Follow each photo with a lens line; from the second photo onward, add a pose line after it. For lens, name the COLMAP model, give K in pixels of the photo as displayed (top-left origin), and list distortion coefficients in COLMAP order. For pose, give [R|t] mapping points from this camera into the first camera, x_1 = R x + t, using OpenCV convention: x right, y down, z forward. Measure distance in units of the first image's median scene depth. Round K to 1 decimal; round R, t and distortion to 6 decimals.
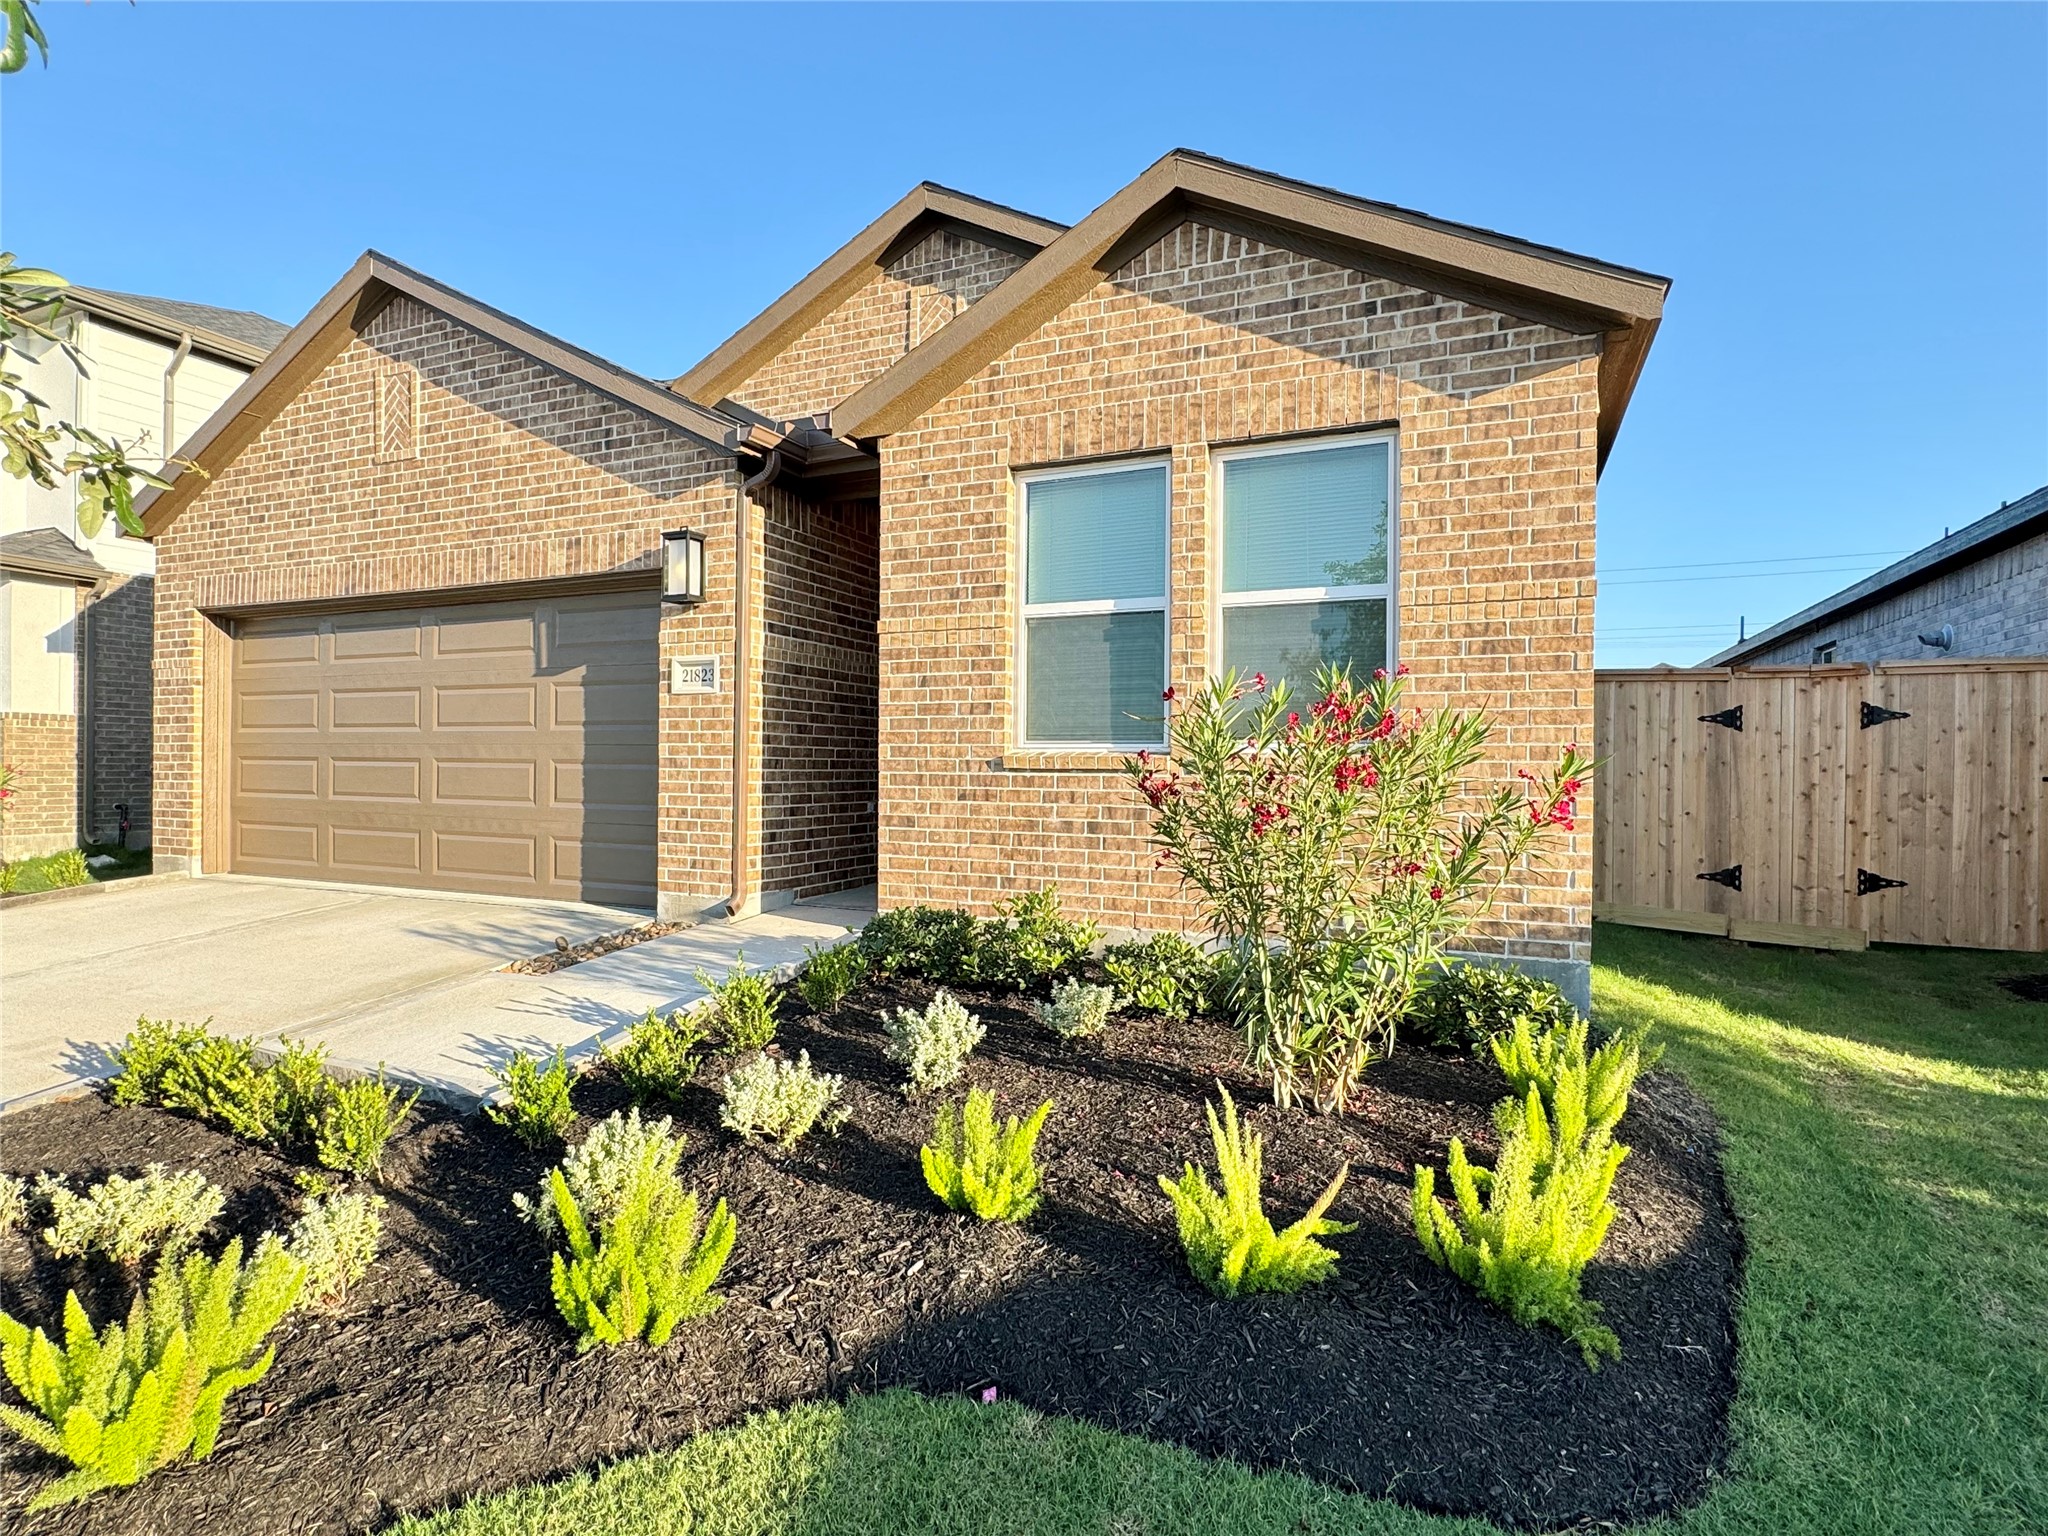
lens RADIAL K [[1028.8, 0, 1024.6], [0, 1028.8, 763.3], [0, 0, 1]] dist [-0.006927, 0.000890]
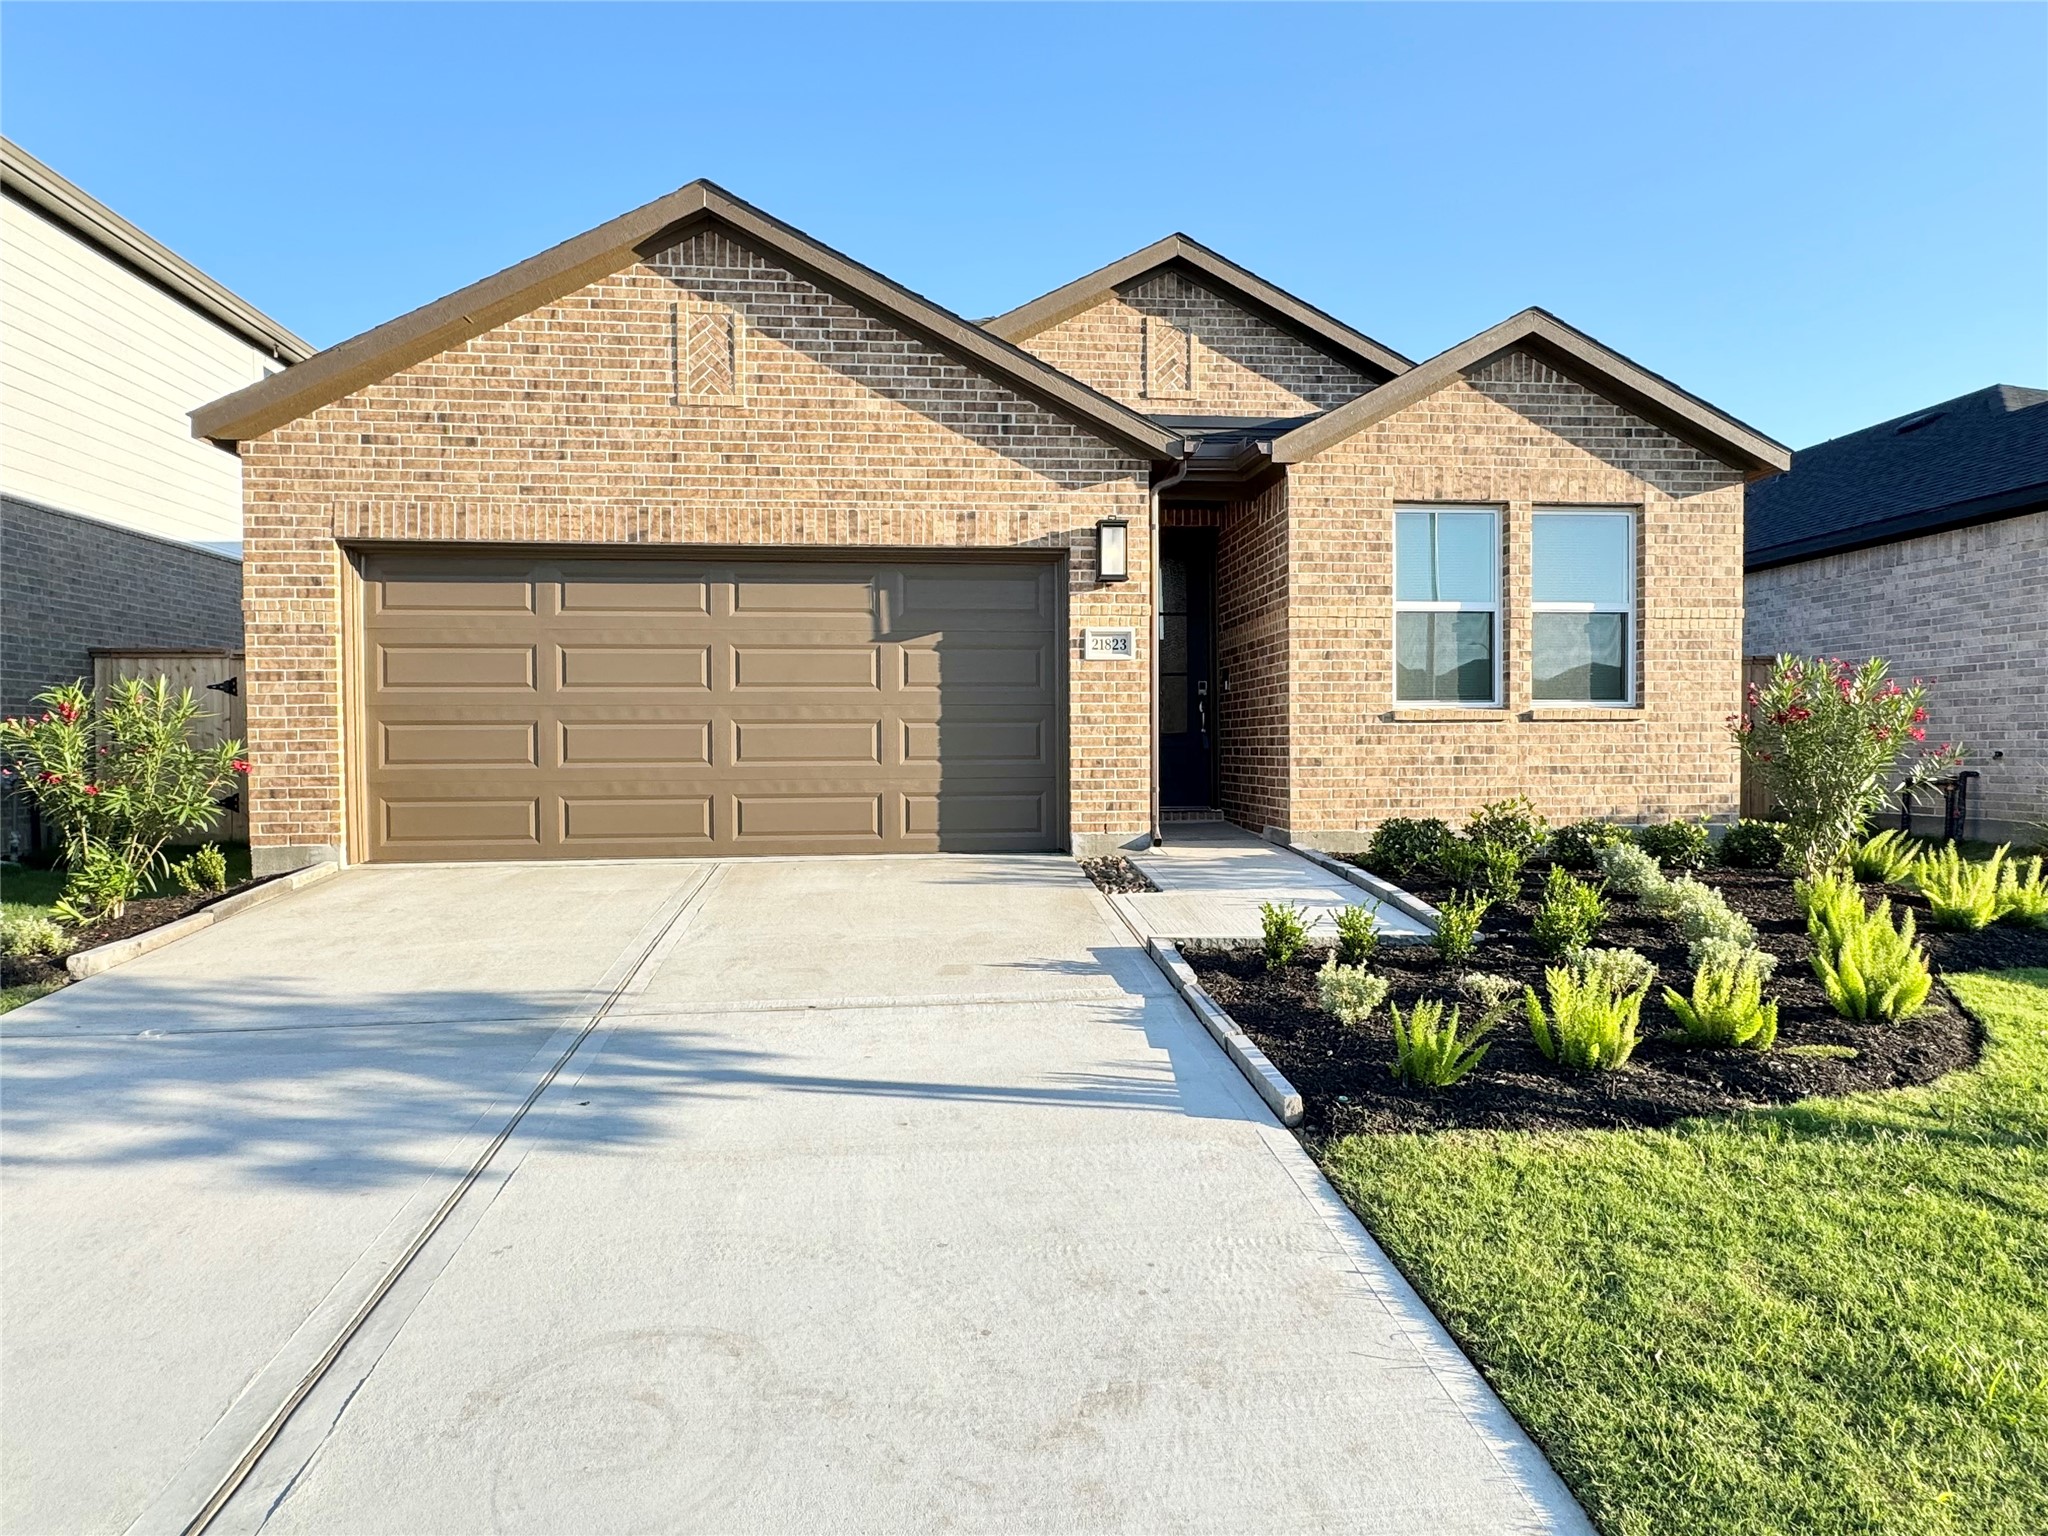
lens RADIAL K [[1127.4, 0, 1022.3], [0, 1127.4, 775.2], [0, 0, 1]] dist [-0.006211, -0.000173]
pose [[0.870835, -0.024881, 0.490945, -1.020770], [0.014359, 0.999580, 0.025189, 0.028570], [-0.491365, -0.014885, 0.870826, -0.061309]]
